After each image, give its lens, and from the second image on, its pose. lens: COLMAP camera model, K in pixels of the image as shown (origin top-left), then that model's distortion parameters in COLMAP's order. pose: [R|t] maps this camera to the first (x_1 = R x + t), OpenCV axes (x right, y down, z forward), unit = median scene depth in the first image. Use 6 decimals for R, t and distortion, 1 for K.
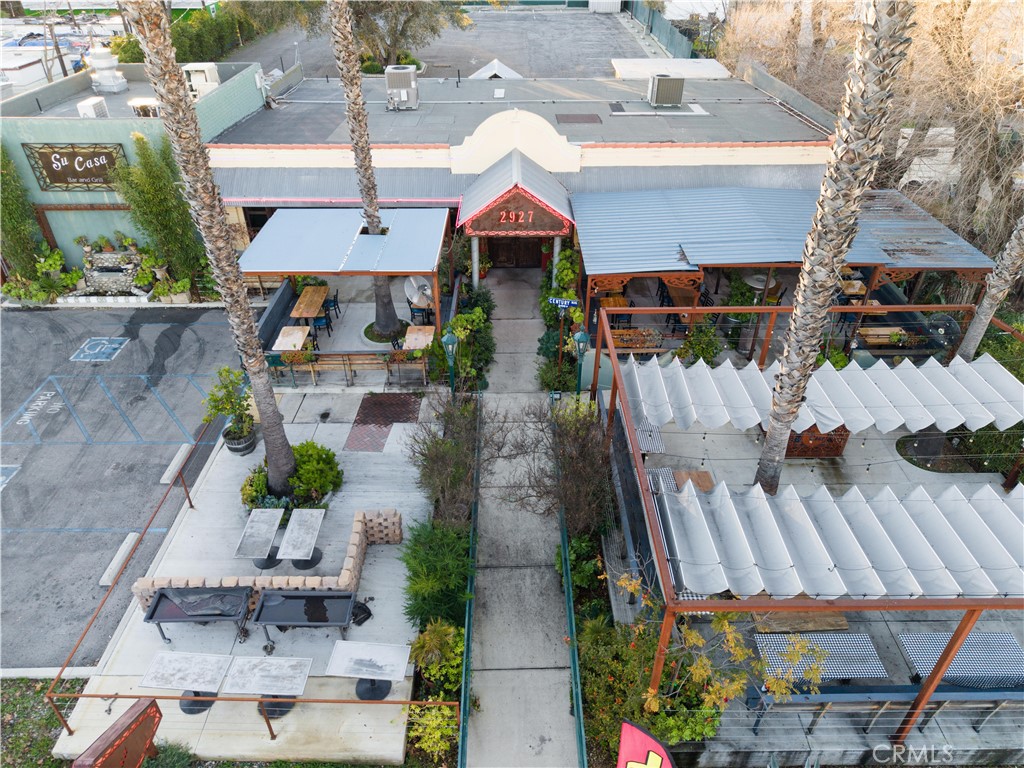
lens RADIAL K [[683.3, 0, 512.0], [0, 683.3, 384.0], [0, 0, 1]] dist [0.028888, -0.030816]
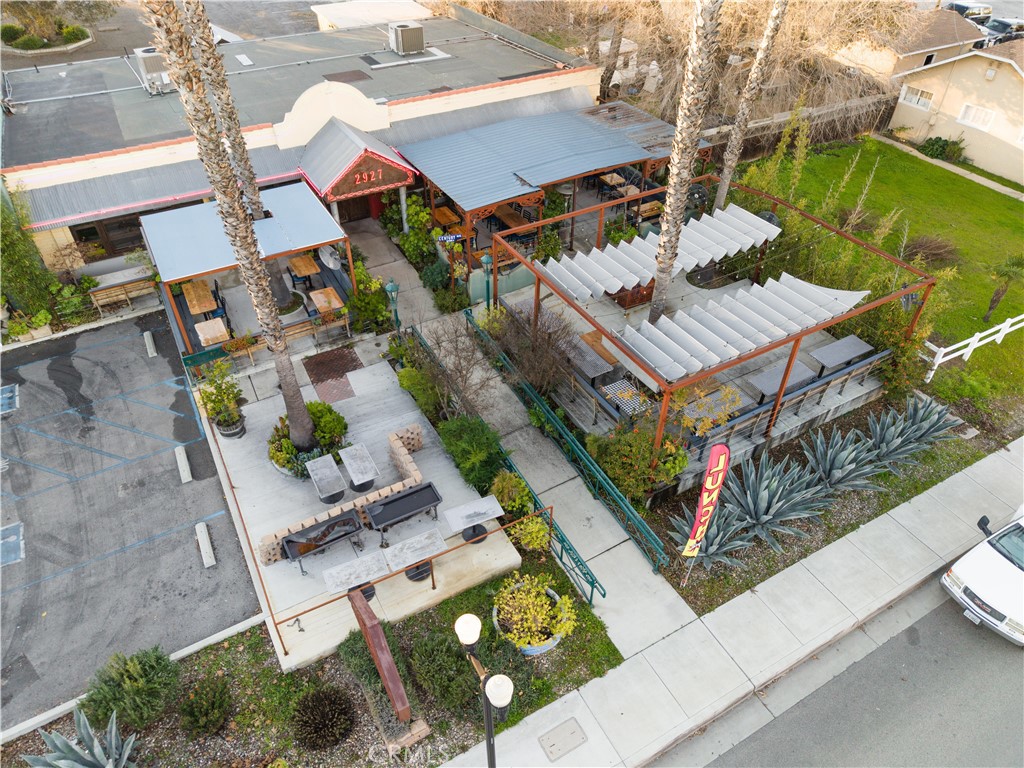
lens RADIAL K [[683.3, 0, 512.0], [0, 683.3, 384.0], [0, 0, 1]] dist [0.028888, -0.030816]
pose [[0.871879, -0.315492, 0.374556, -0.350814], [0.277060, 0.948440, 0.153947, -0.025246], [-0.403813, -0.030448, 0.914335, -0.181972]]
